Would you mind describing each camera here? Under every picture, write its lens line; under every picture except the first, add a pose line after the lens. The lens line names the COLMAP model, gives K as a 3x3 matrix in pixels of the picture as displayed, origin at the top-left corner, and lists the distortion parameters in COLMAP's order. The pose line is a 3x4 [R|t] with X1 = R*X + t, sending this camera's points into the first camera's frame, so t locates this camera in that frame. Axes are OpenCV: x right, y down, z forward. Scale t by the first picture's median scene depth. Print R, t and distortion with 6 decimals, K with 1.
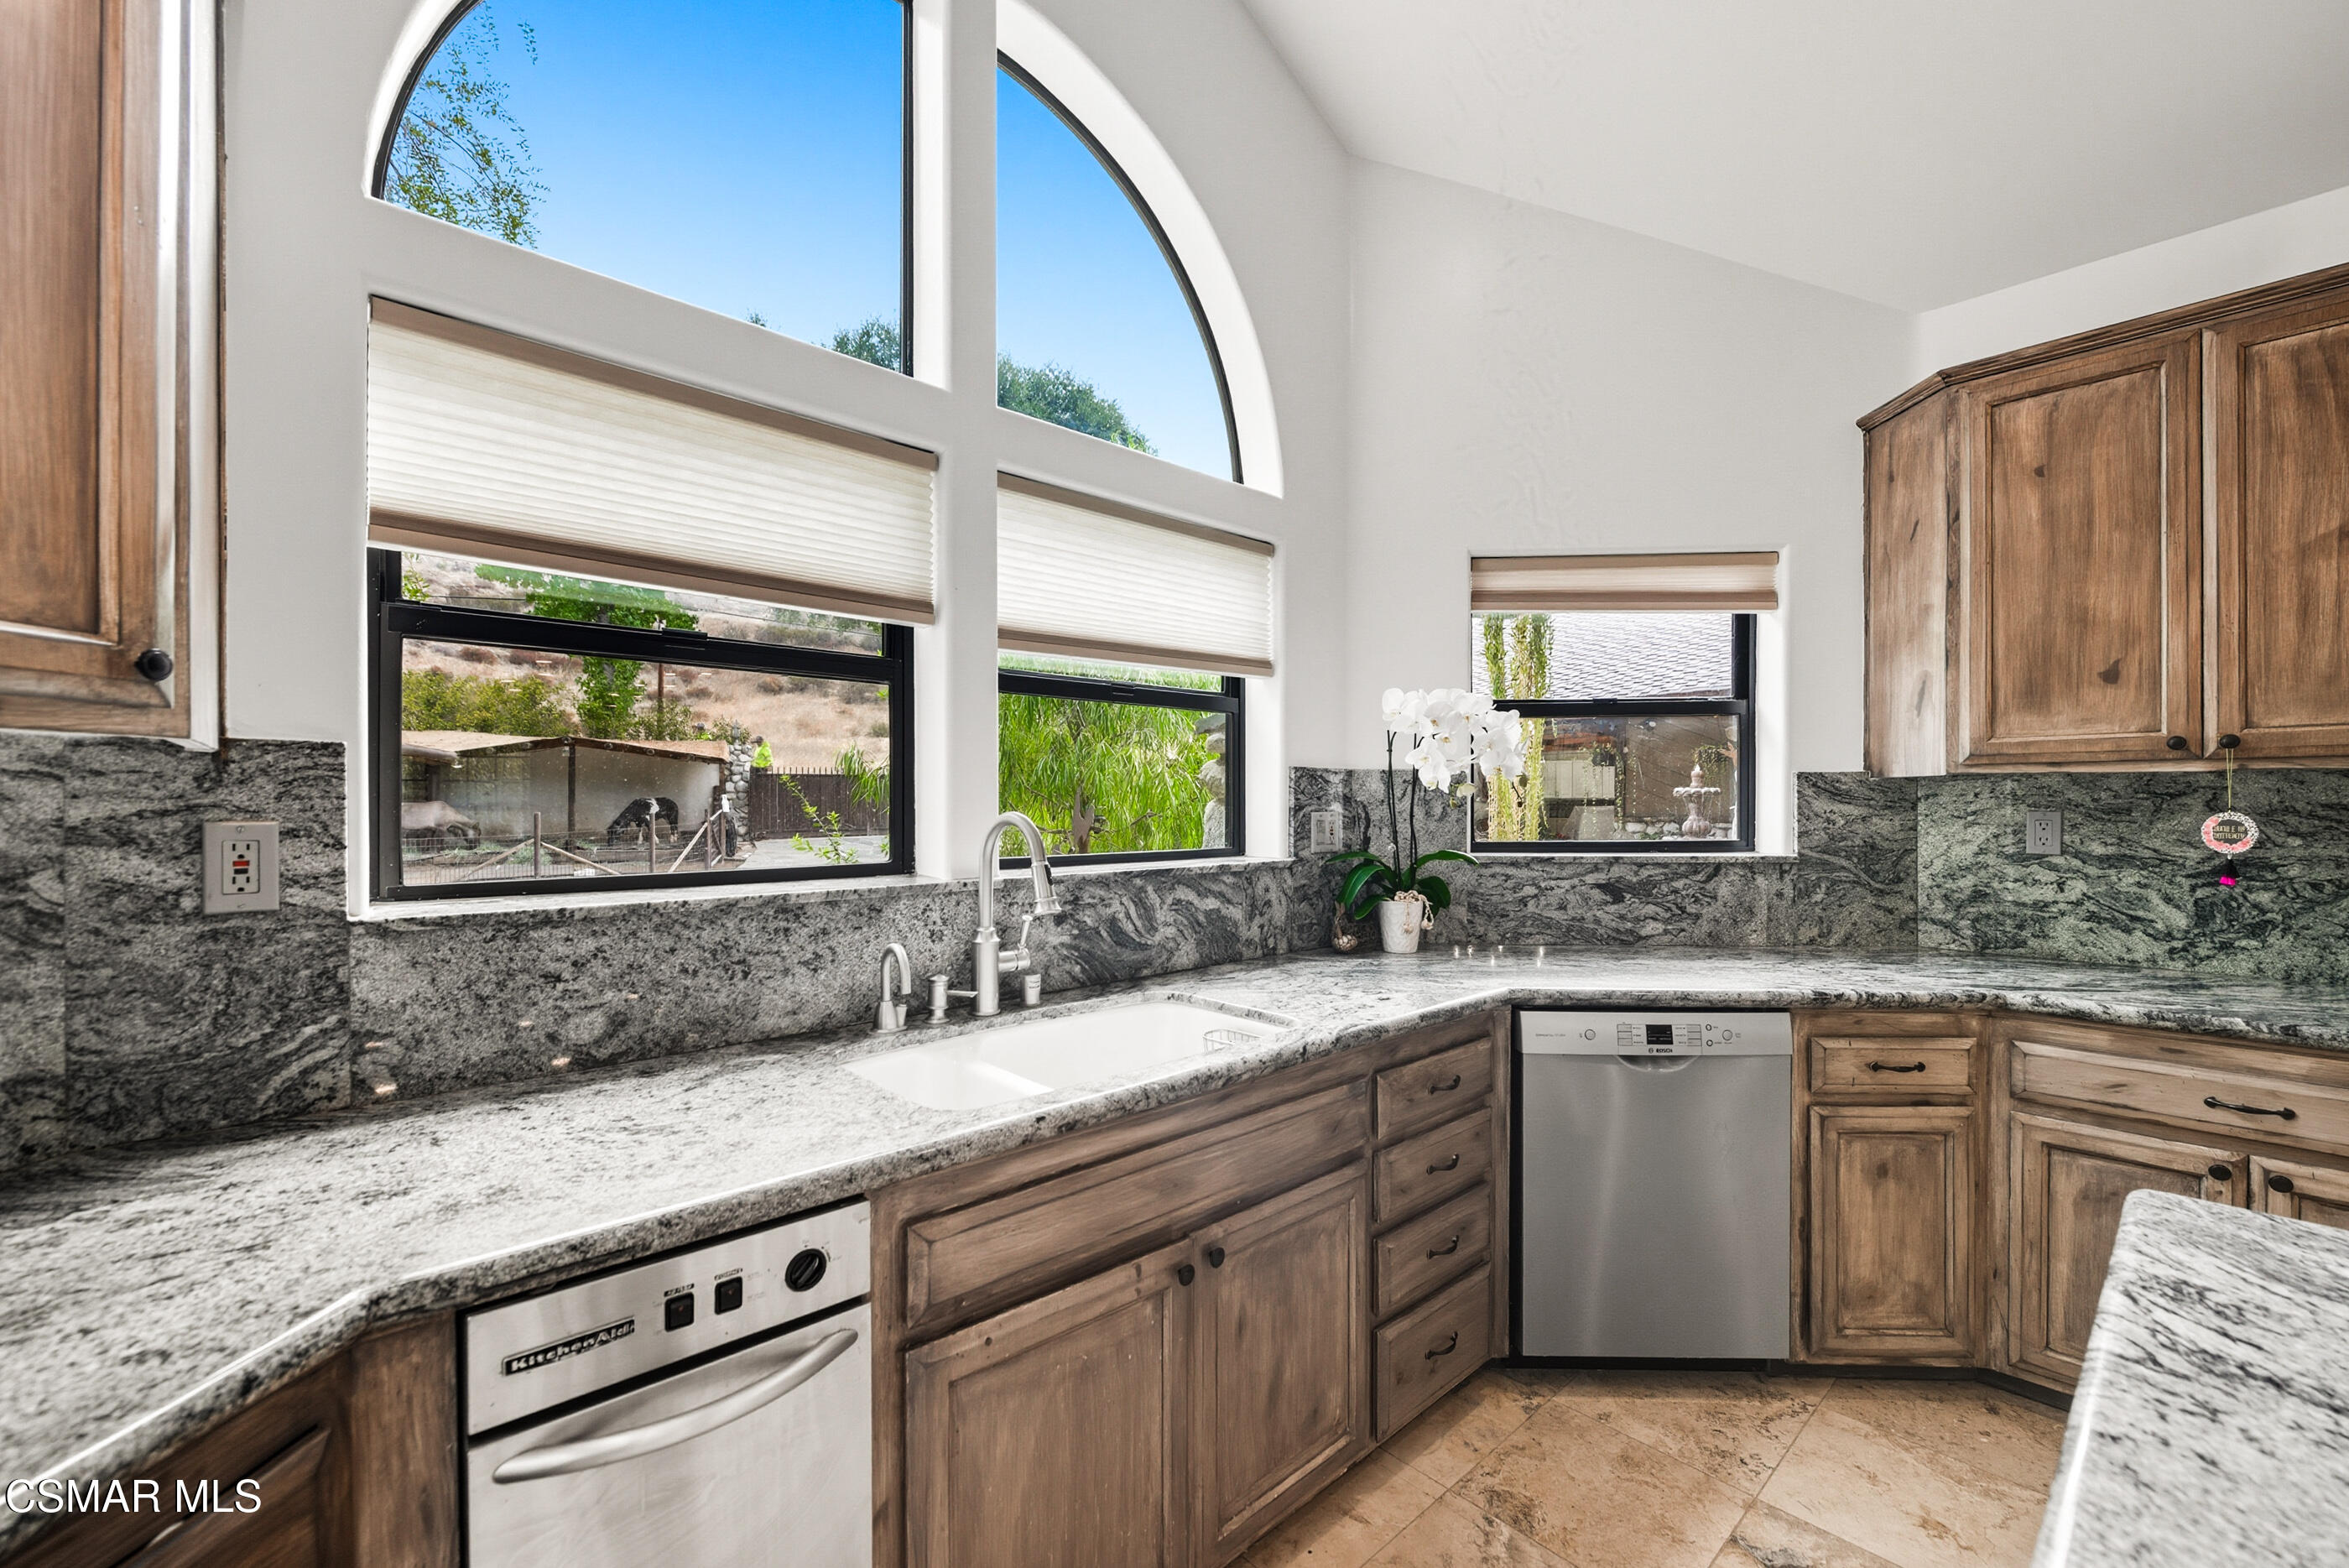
lens RADIAL K [[942.5, 0, 1196.5], [0, 942.5, 803.7], [0, 0, 1]] dist [-0.004340, -0.001113]
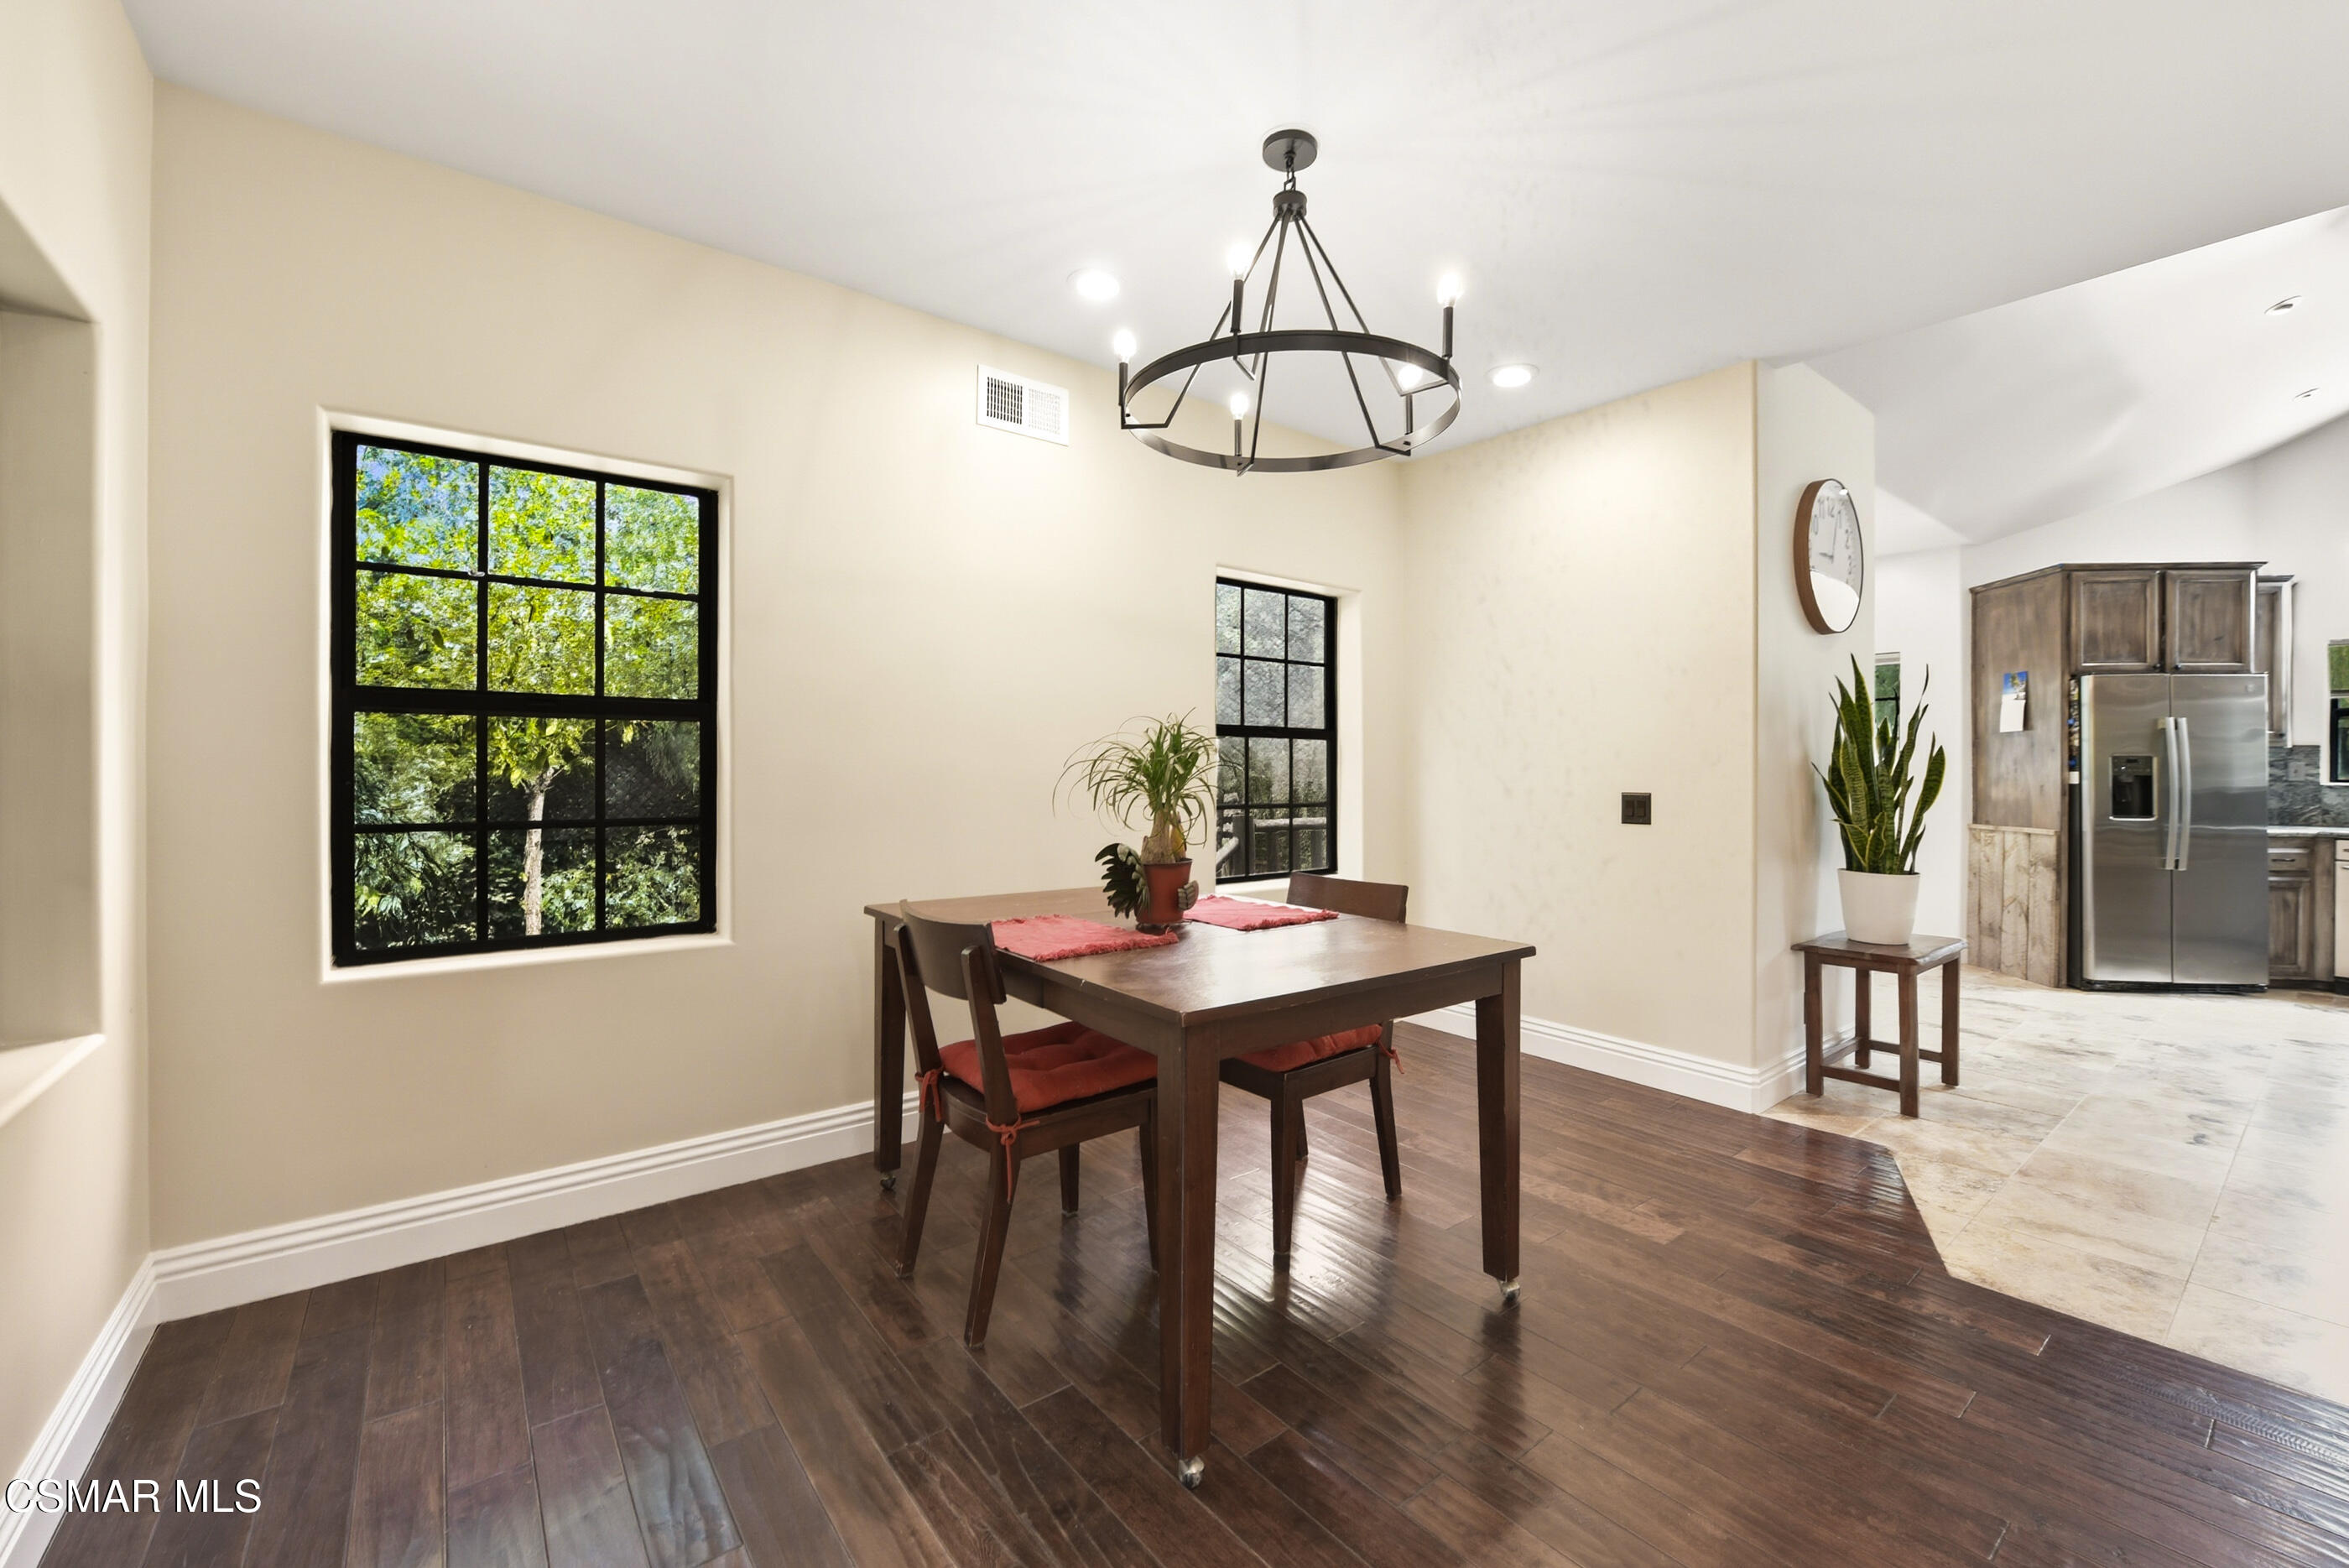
lens RADIAL K [[942.5, 0, 1158.1], [0, 942.5, 784.0], [0, 0, 1]] dist [-0.004340, -0.001113]
pose [[-0.097510, 0.013480, -0.995143, 2.381755], [-0.005459, 0.999886, 0.014079, 0.051509], [0.995220, 0.006805, -0.097425, -2.395491]]
